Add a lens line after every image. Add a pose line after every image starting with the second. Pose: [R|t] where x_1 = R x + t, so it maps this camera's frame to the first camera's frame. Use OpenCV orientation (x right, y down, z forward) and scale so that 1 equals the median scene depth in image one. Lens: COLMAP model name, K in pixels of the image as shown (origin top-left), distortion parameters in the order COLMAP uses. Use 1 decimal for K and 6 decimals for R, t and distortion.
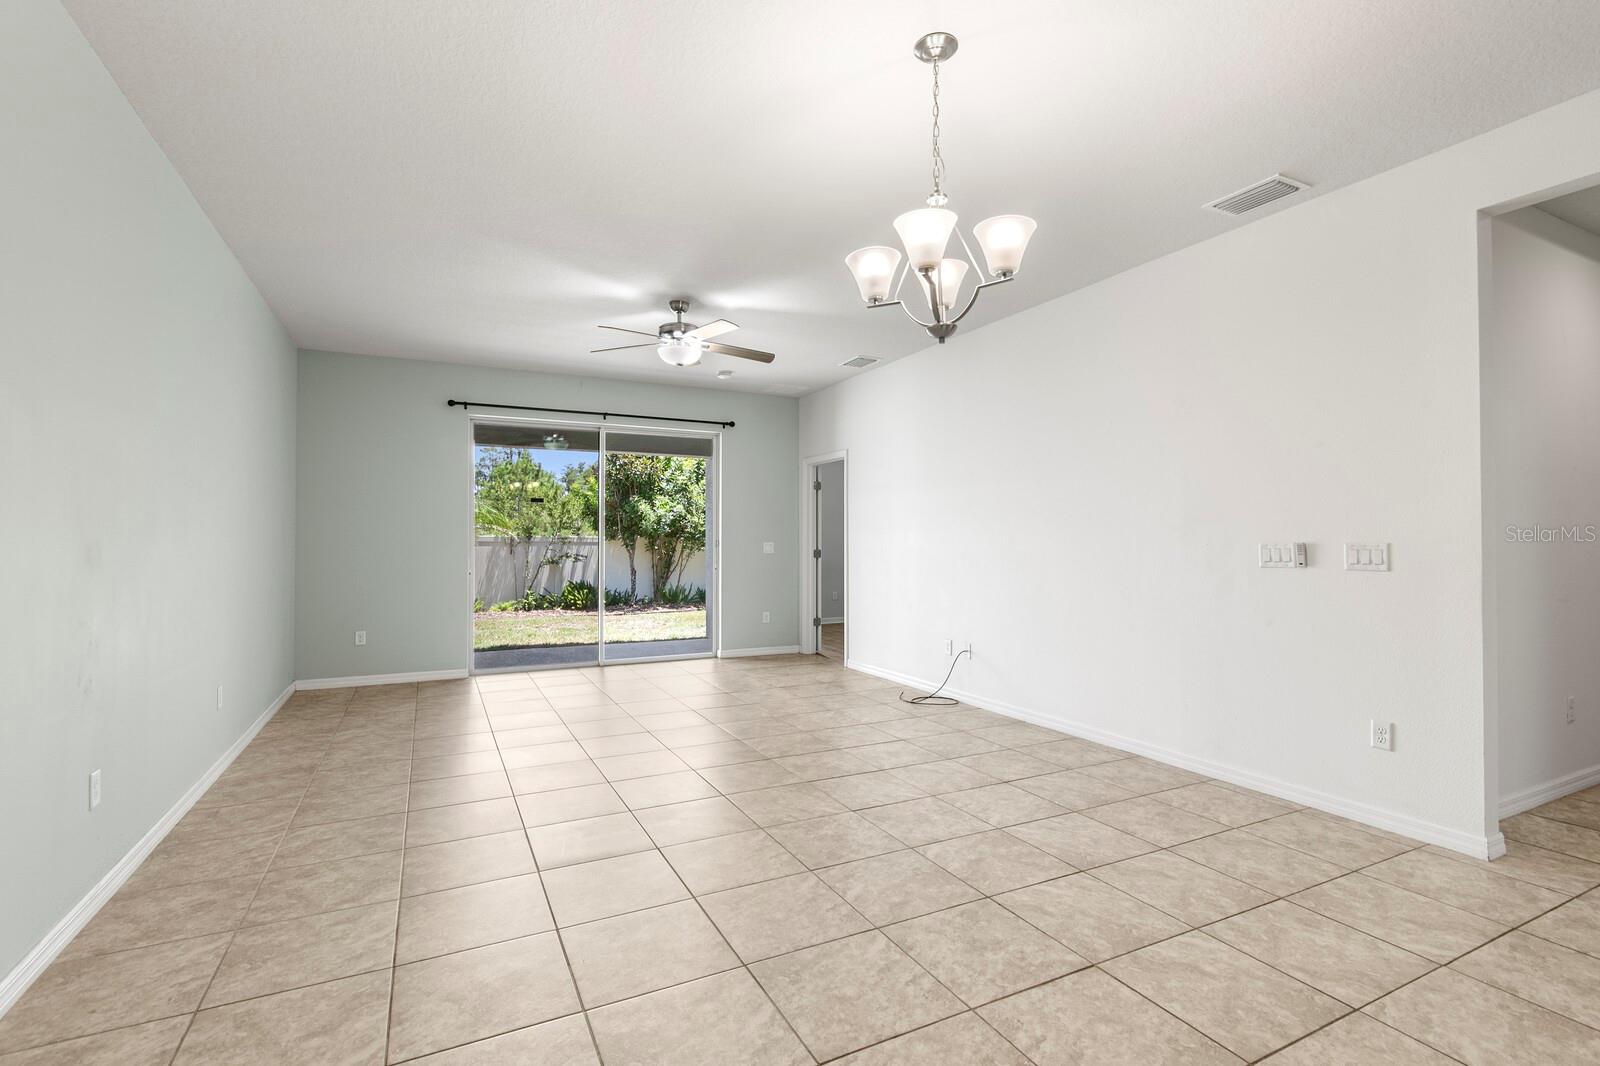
lens RADIAL K [[738.1, 0, 801.5], [0, 738.1, 539.2], [0, 0, 1]] dist [0.001176, -0.000594]
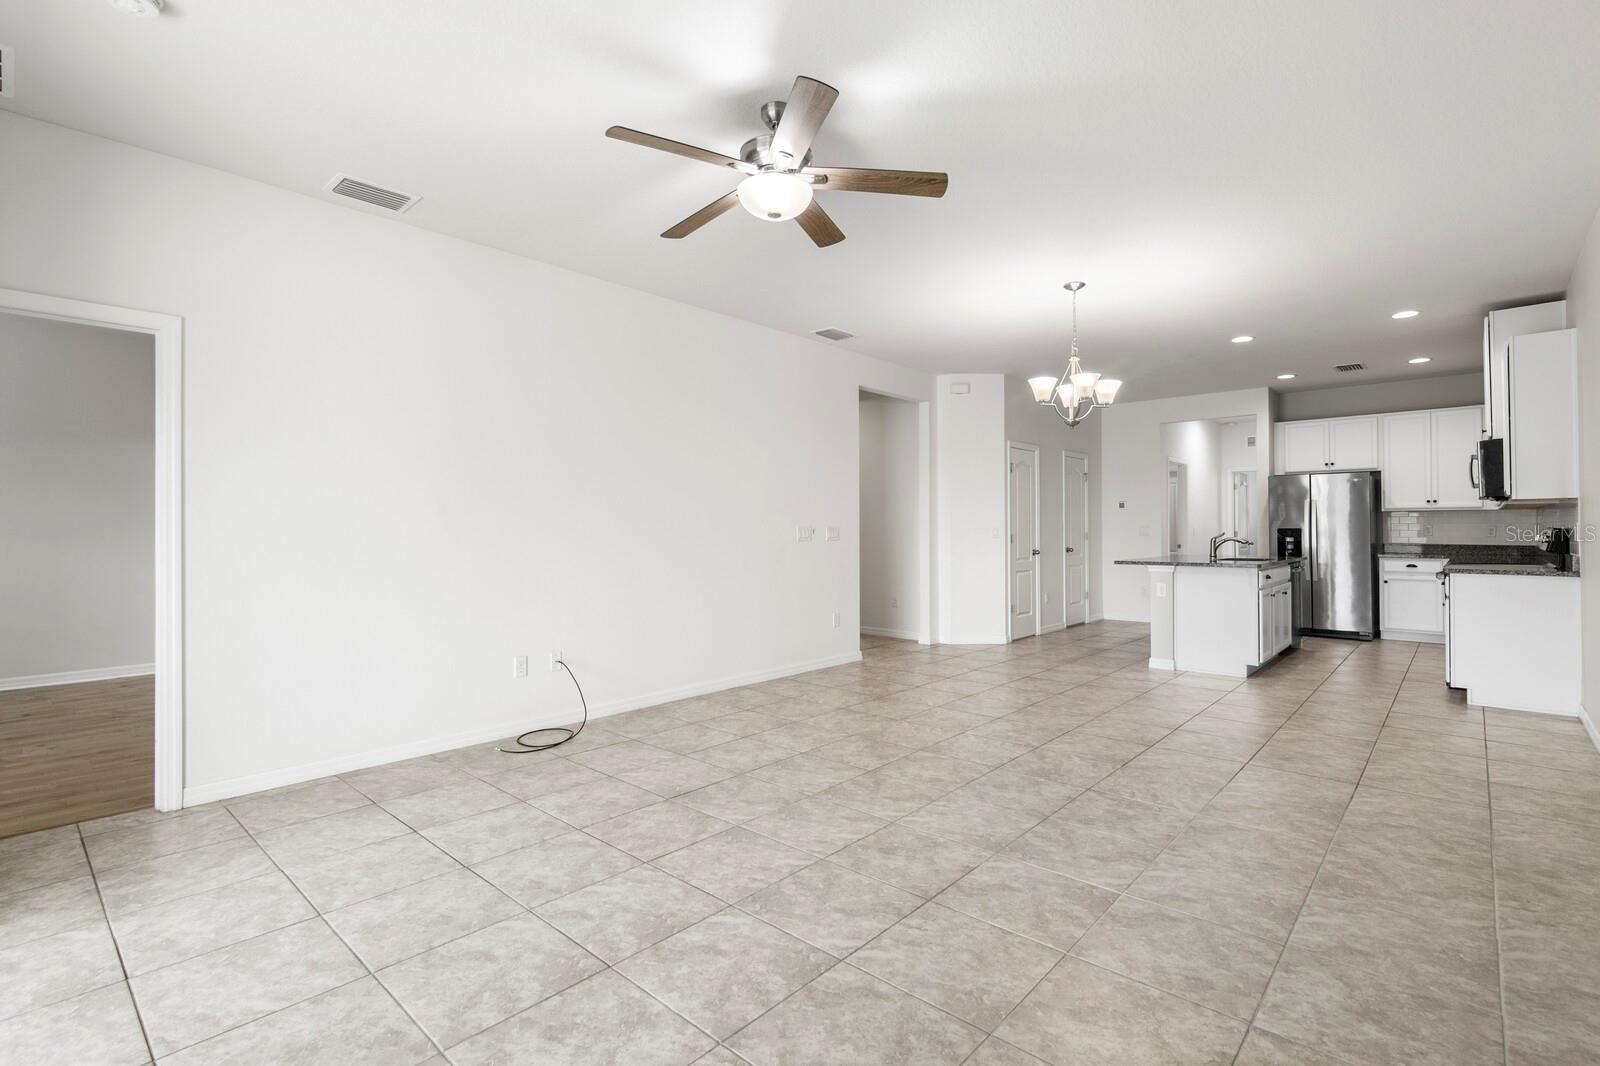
lens RADIAL K [[731.5, 0, 795.1], [0, 731.5, 528.2], [0, 0, 1]] dist [0.001779, 0.000290]
pose [[-0.351045, 0.000121, 0.936358, -1.001893], [-0.001099, 0.999999, -0.000541, 0.009068], [-0.936358, -0.001219, -0.351045, 1.679251]]
